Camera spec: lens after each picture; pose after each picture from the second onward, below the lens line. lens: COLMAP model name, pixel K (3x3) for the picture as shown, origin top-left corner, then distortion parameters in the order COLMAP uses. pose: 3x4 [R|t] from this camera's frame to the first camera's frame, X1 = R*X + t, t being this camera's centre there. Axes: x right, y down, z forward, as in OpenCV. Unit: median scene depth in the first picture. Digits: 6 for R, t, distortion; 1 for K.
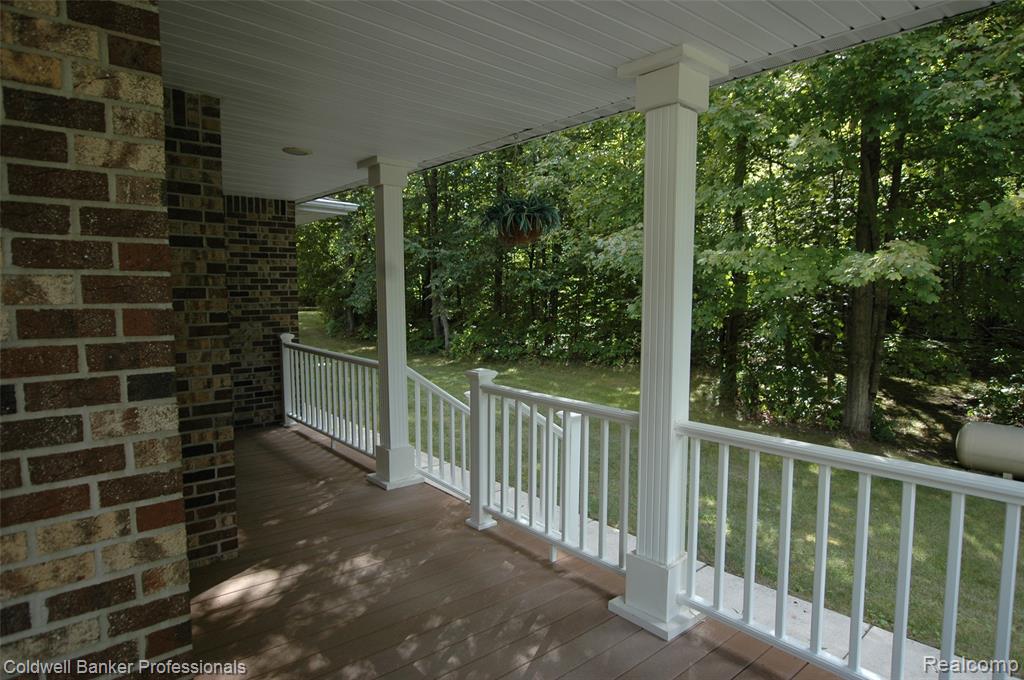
lens RADIAL K [[580.9, 0, 509.5], [0, 580.9, 341.7], [0, 0, 1]] dist [-0.018670, 0.000143]
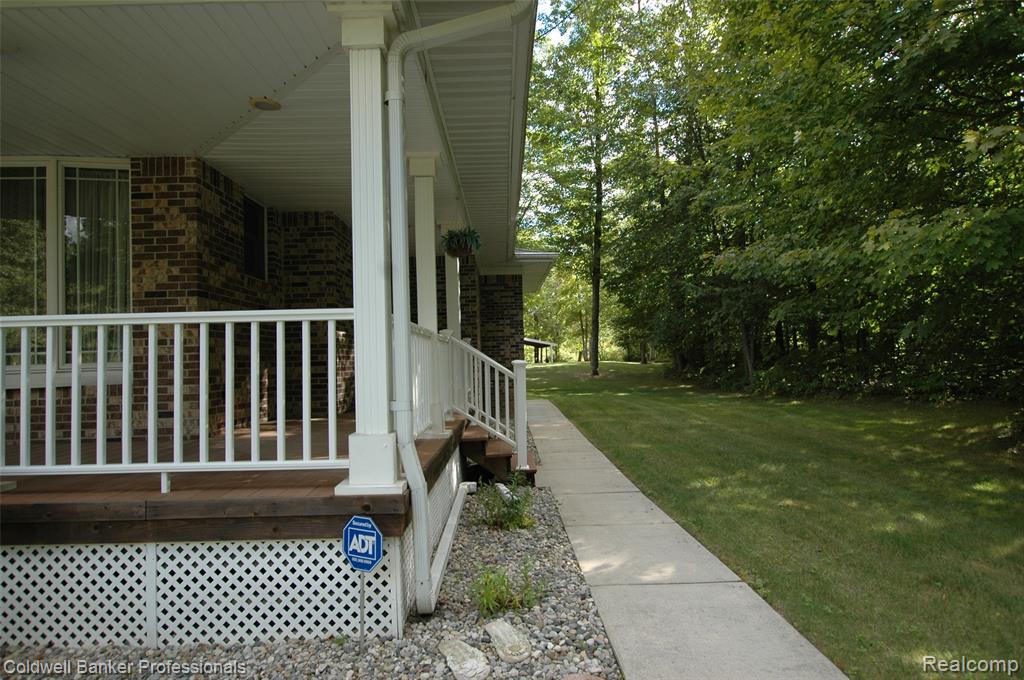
lens RADIAL K [[574.8, 0, 512.0], [0, 574.8, 340.0], [0, 0, 1]] dist [-0.004258, -0.000735]
pose [[0.772990, -0.041387, -0.633067, 3.956293], [-0.025365, 0.995056, -0.096023, 0.787584], [0.633912, 0.090283, 0.768118, -0.725048]]
